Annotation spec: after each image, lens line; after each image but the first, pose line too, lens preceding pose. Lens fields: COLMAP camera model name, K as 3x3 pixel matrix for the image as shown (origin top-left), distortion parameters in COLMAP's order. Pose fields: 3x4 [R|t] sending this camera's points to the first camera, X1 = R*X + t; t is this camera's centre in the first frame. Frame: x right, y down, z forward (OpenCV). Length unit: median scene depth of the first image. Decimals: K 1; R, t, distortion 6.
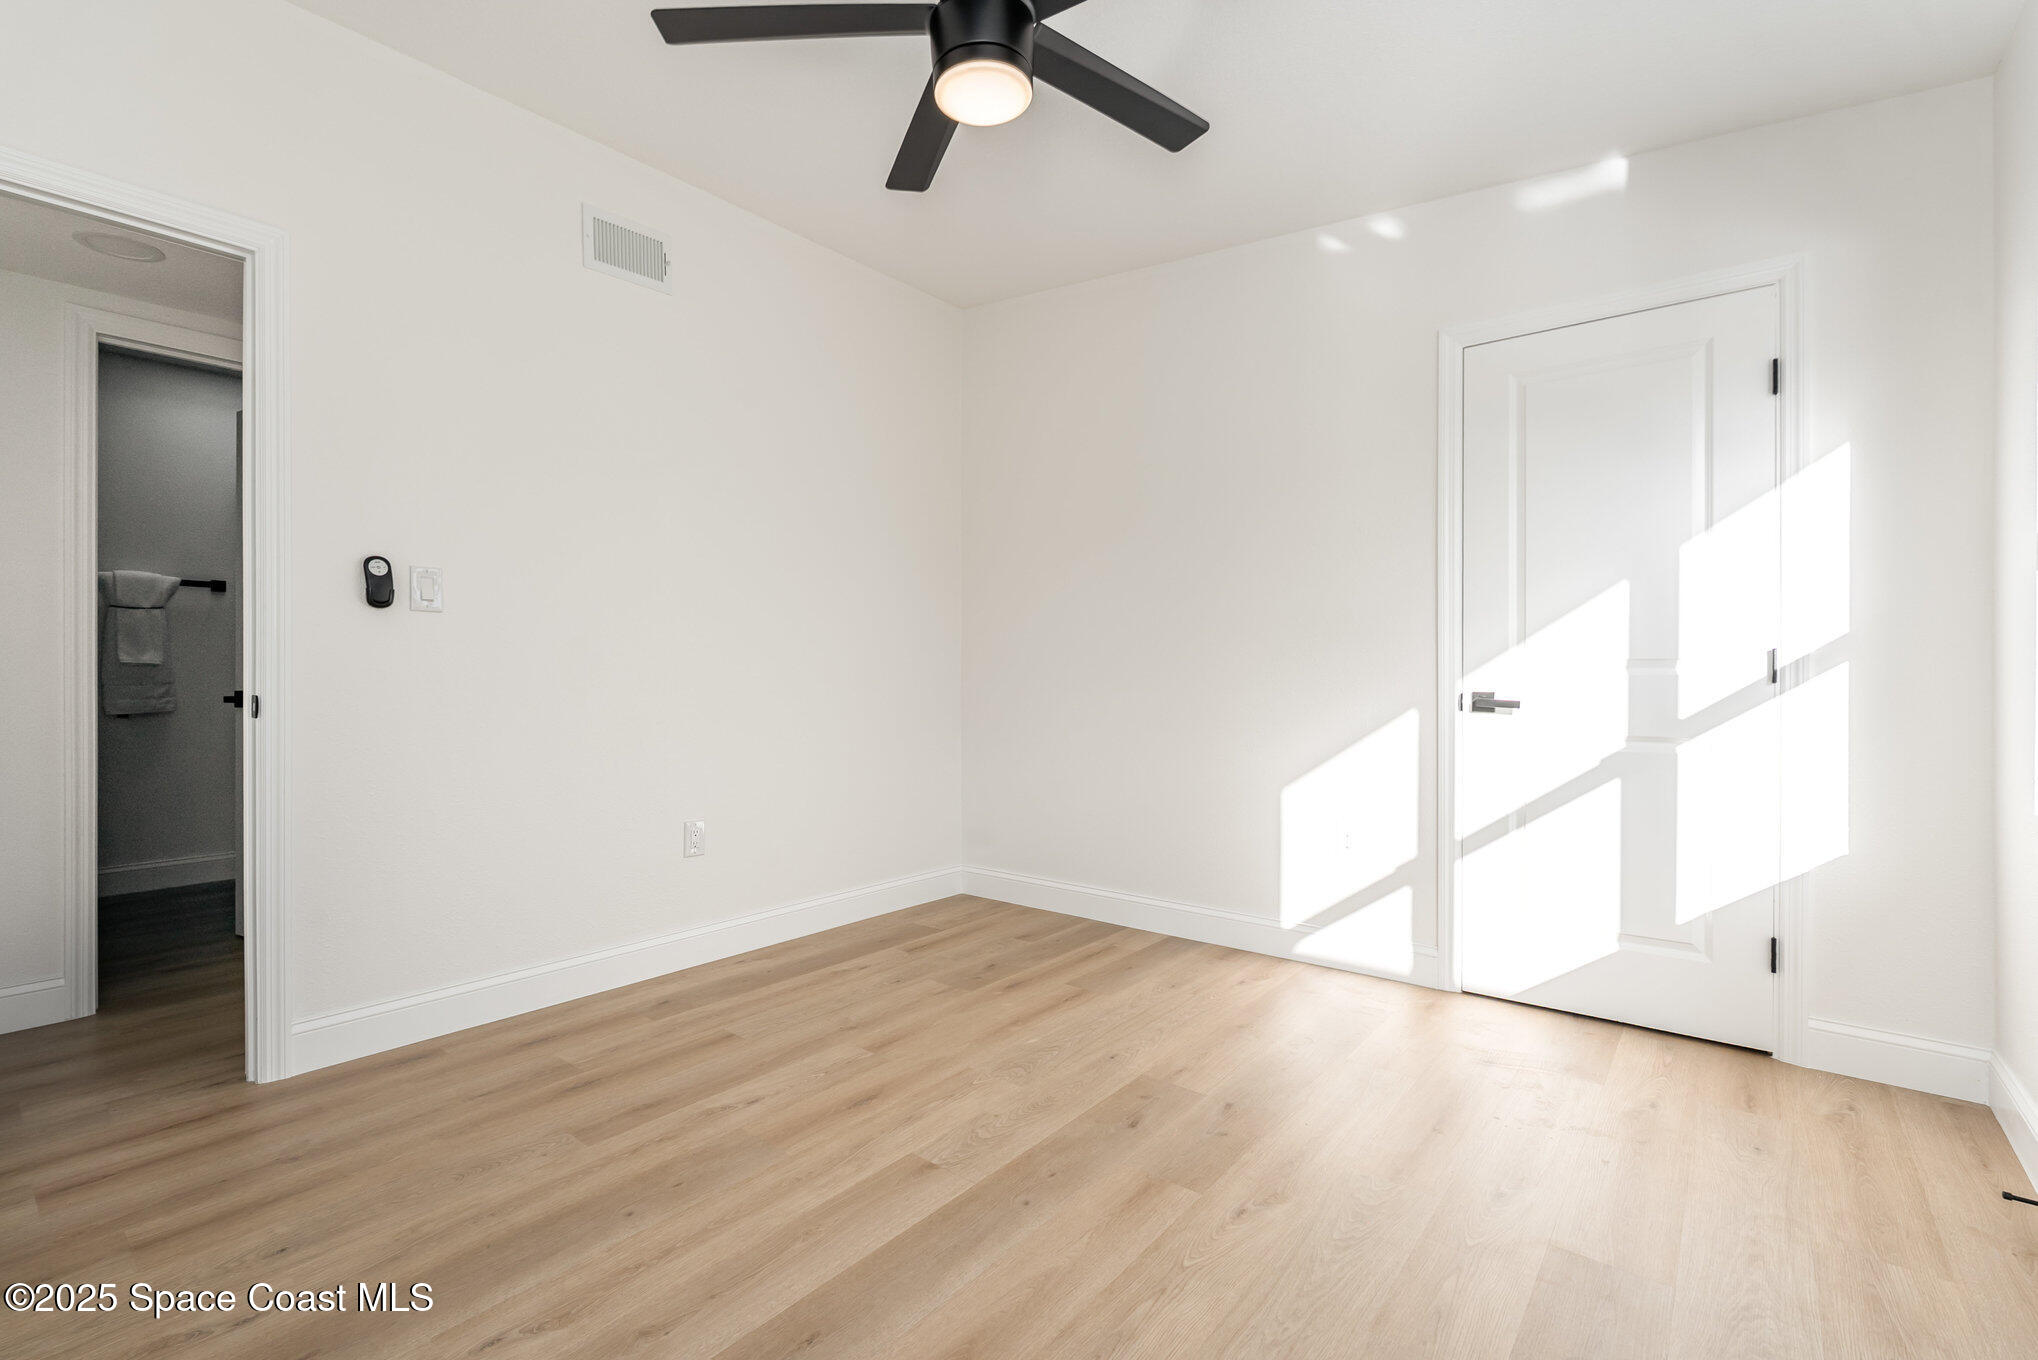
lens RADIAL K [[899.0, 0, 1032.7], [0, 899.0, 689.5], [0, 0, 1]] dist [-0.001614, -0.000141]
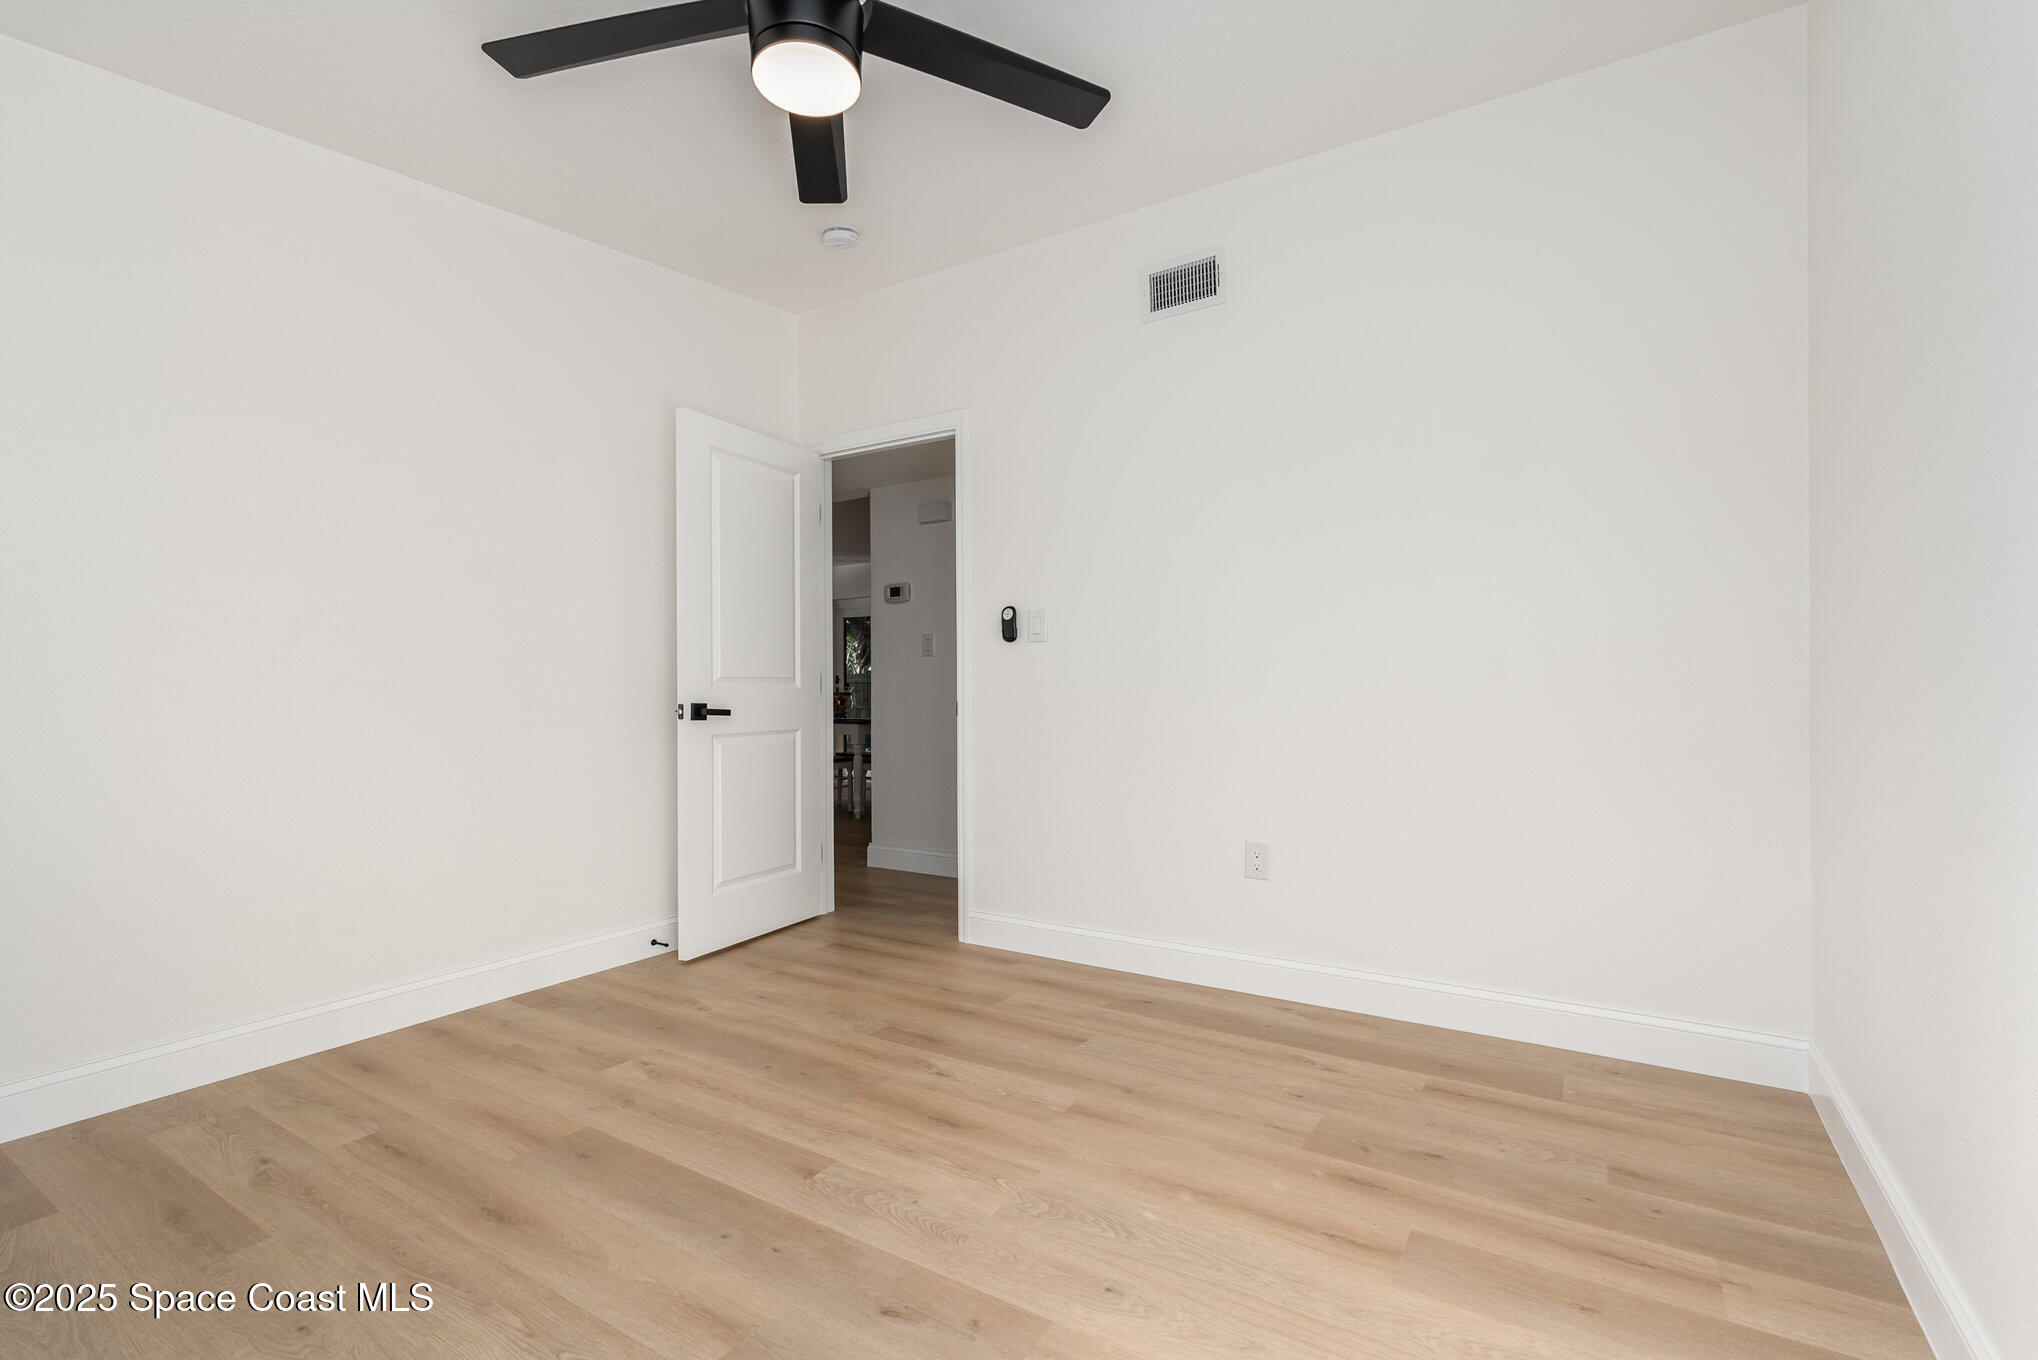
lens RADIAL K [[899.0, 0, 1032.7], [0, 899.0, 689.5], [0, 0, 1]] dist [-0.001614, -0.000141]
pose [[0.120868, -0.000057, -0.992669, 0.688768], [-0.009579, 0.999953, -0.001224, -0.012464], [0.992622, 0.009656, 0.120862, 0.838220]]
